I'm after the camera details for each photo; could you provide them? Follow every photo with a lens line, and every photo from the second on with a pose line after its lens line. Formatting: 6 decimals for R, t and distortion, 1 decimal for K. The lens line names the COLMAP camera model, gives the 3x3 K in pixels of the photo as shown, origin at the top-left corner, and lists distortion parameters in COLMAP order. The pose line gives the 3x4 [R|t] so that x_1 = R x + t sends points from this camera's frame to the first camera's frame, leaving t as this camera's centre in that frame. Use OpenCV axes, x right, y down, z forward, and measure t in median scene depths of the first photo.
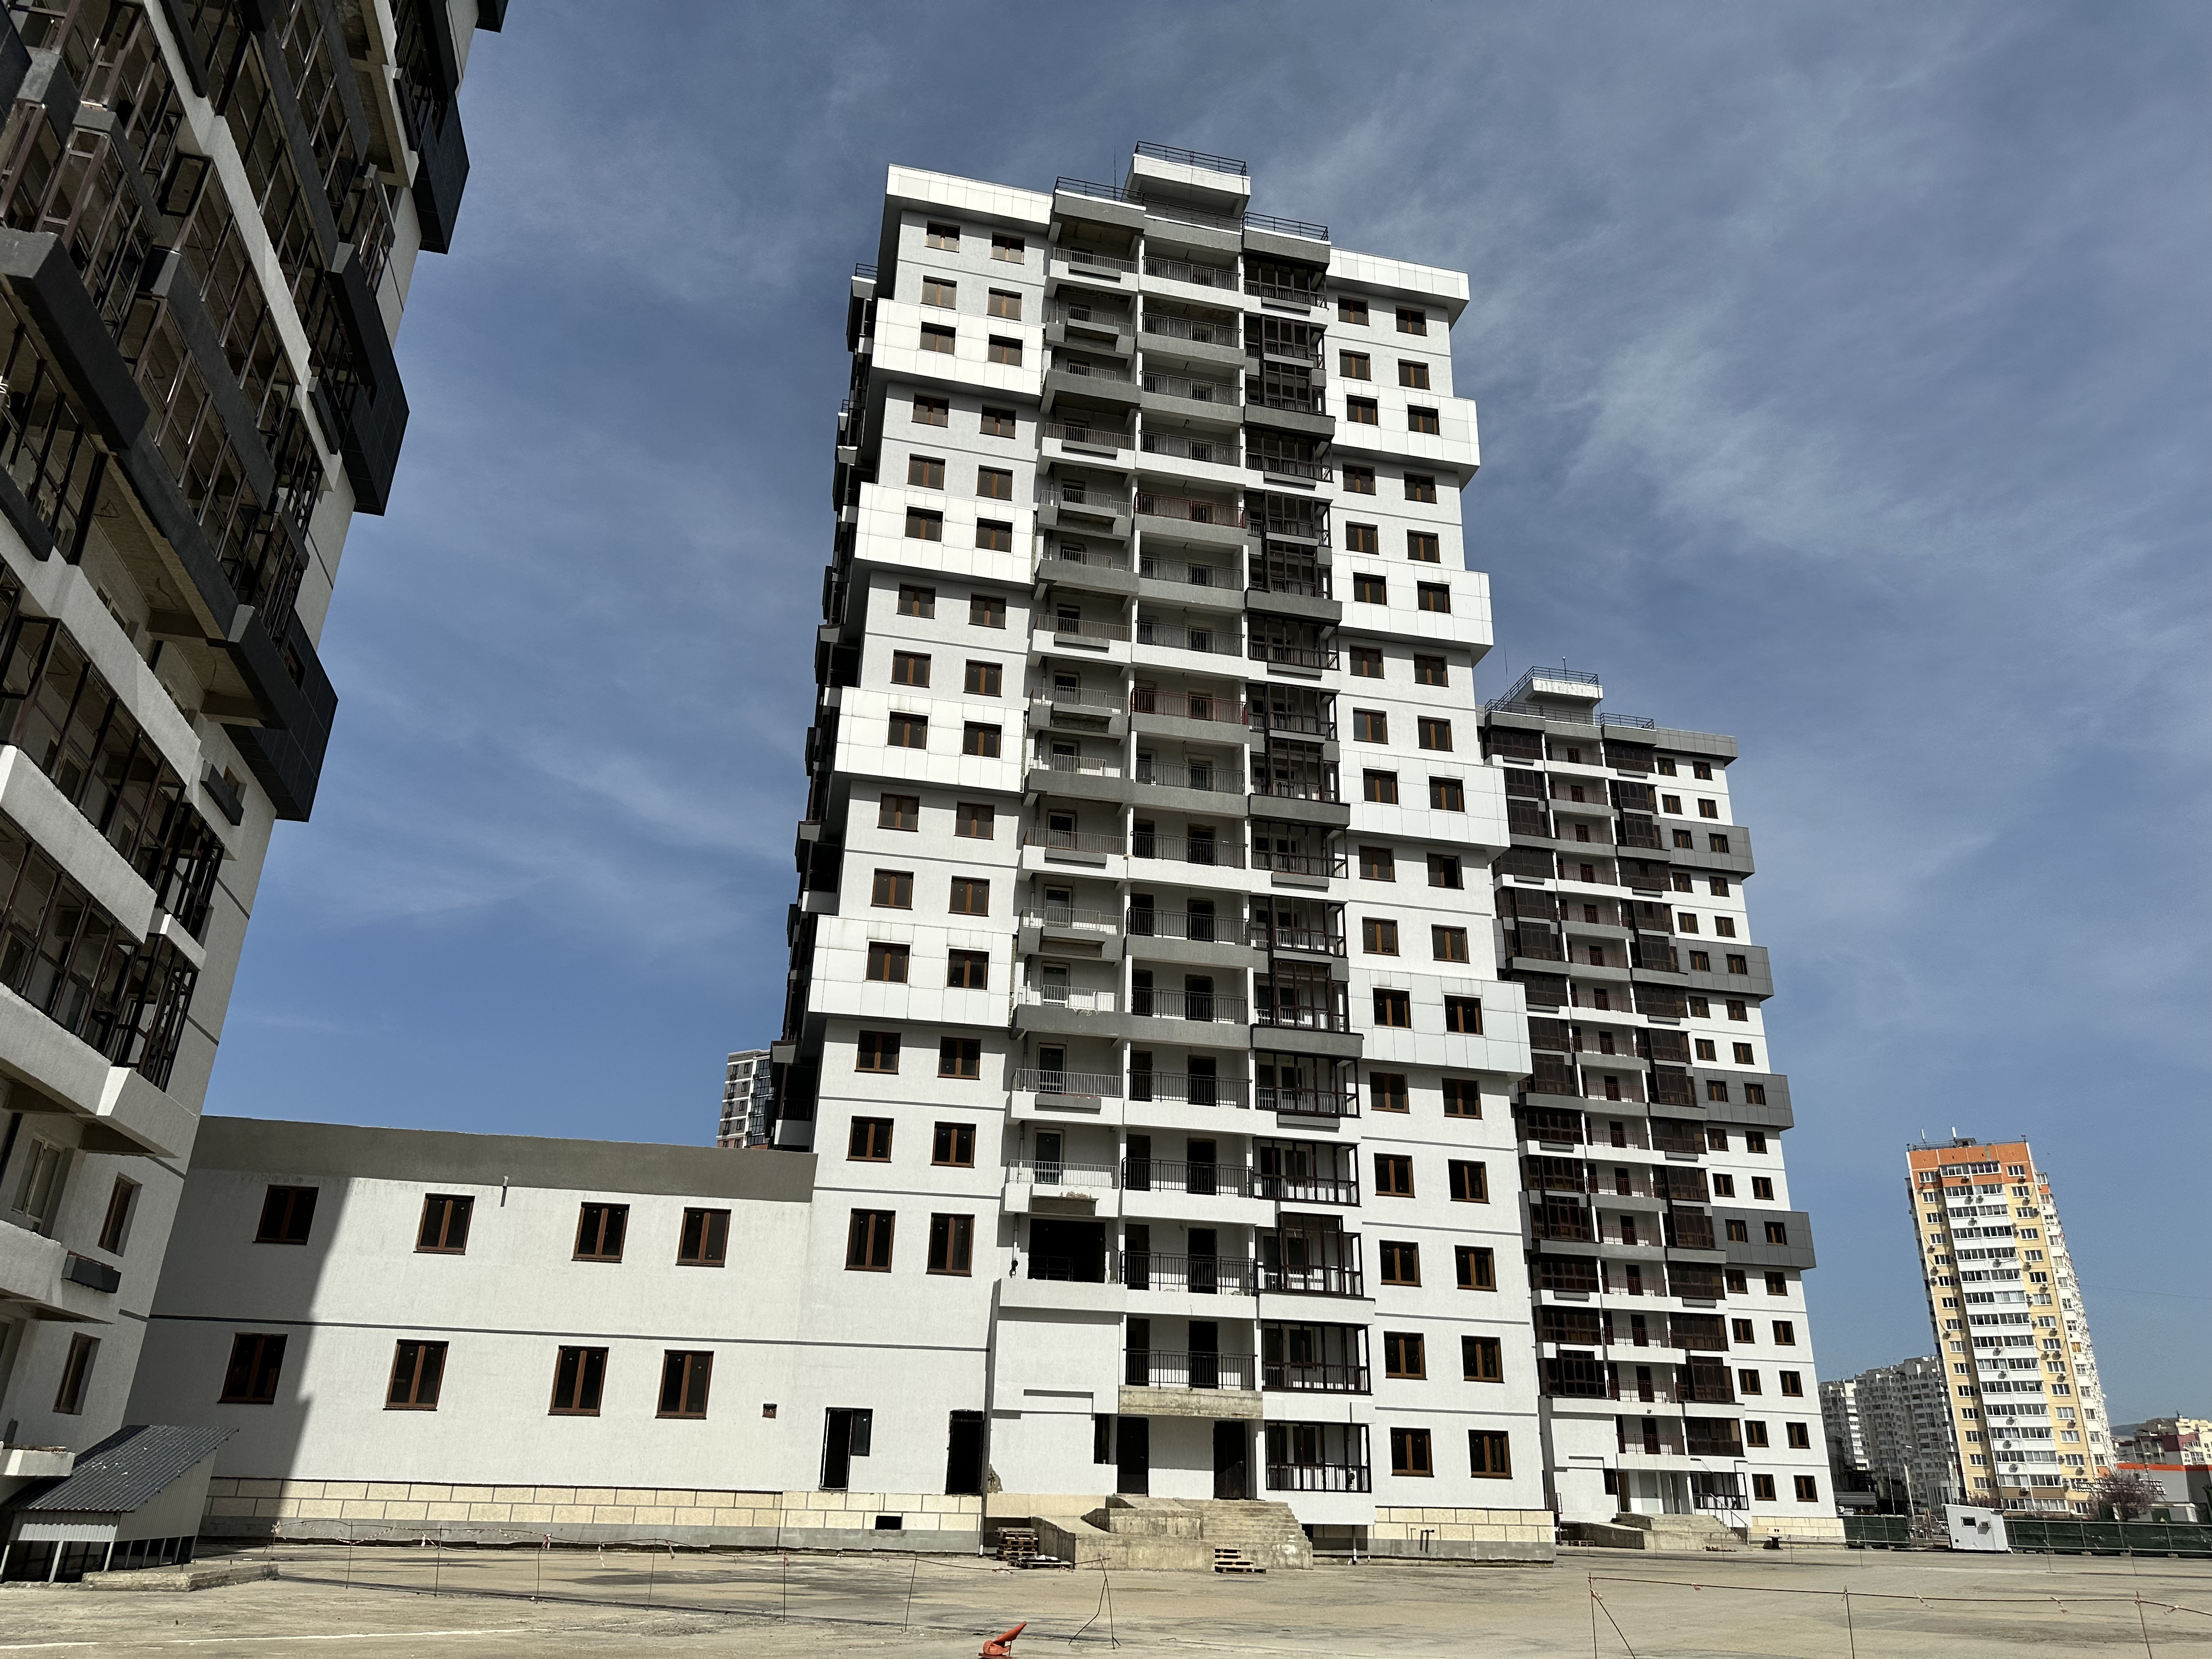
lens RADIAL K [[1545.5, 0, 1115.0], [0, 1545.5, 832.5], [0, 0, 1]] dist [0.063427, -0.088442]
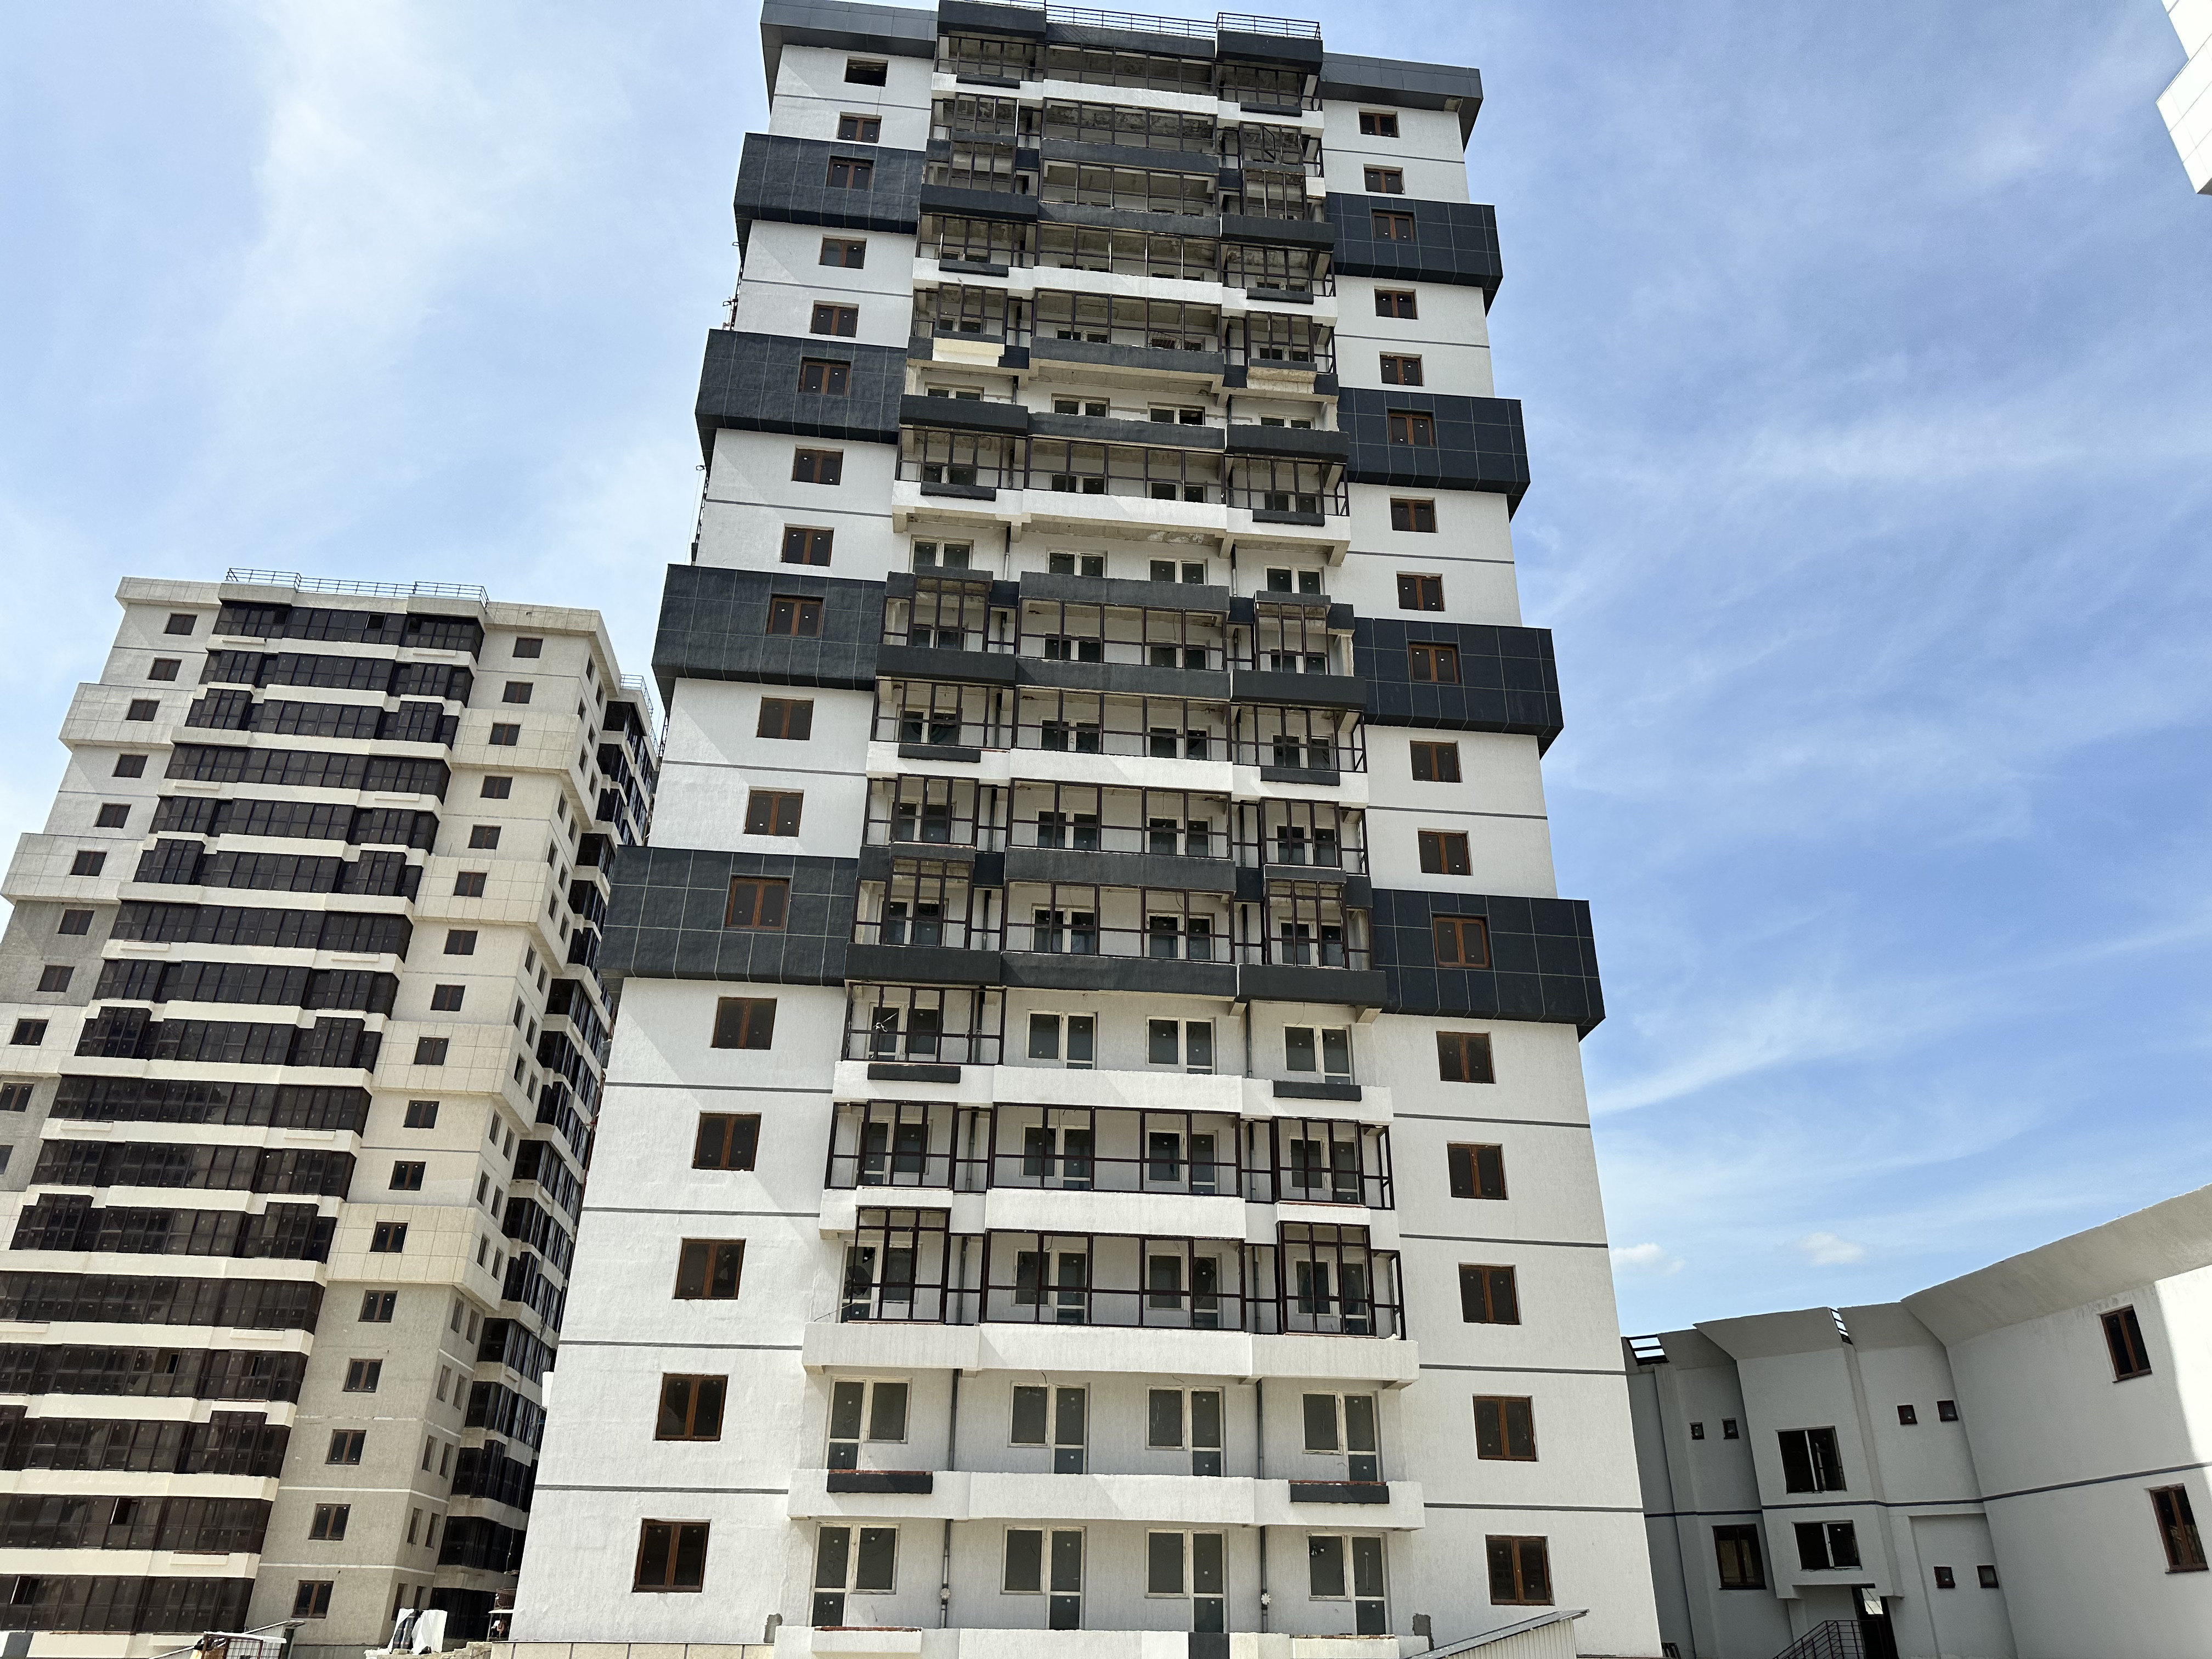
lens RADIAL K [[1545.5, 0, 1115.0], [0, 1545.5, 832.5], [0, 0, 1]] dist [0.063427, -0.088442]
pose [[-0.114733, -0.484043, -0.867490, 0.355108], [0.380944, 0.785058, -0.488431, 0.198783], [0.917452, -0.386504, 0.094321, 0.444750]]
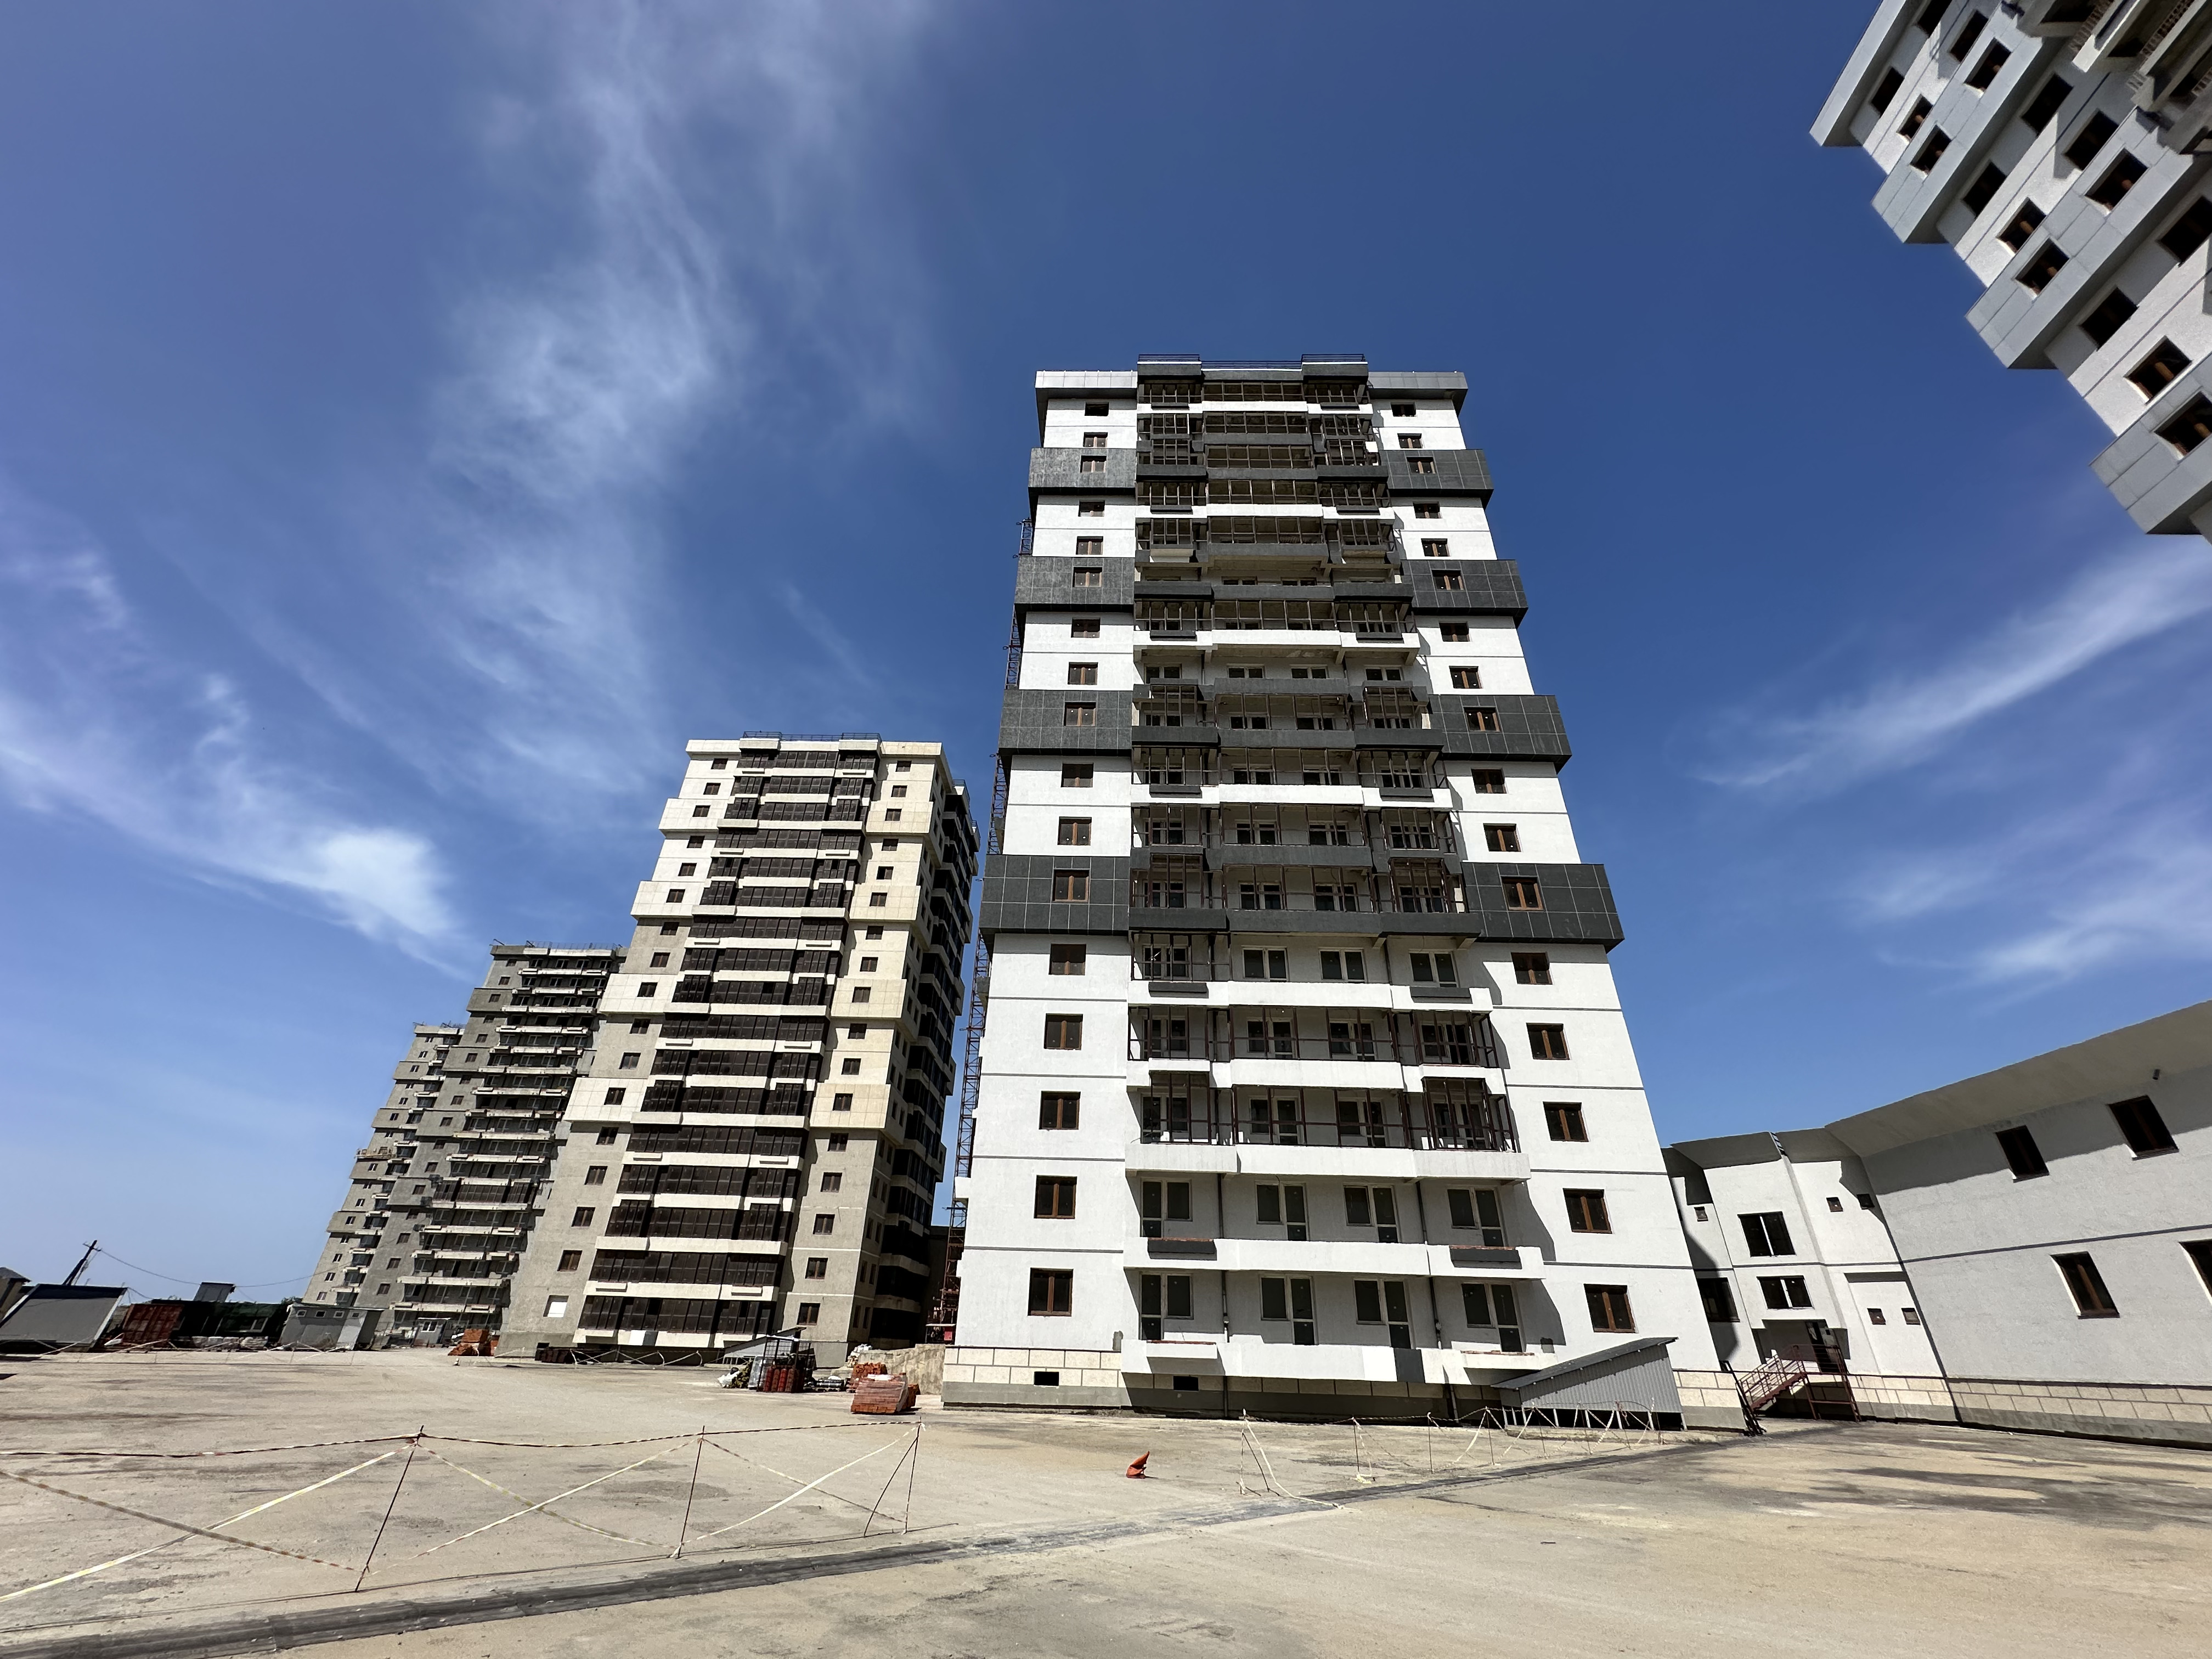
lens RADIAL K [[884.4, 0, 1103.7], [0, 884.4, 832.5], [0, 0, 1]] dist [-0.003452, 0.000913]
pose [[-0.236921, -0.515691, -0.823366, 0.298494], [0.353904, 0.743454, -0.567476, 0.167550], [0.904776, -0.425839, 0.006365, 0.381367]]
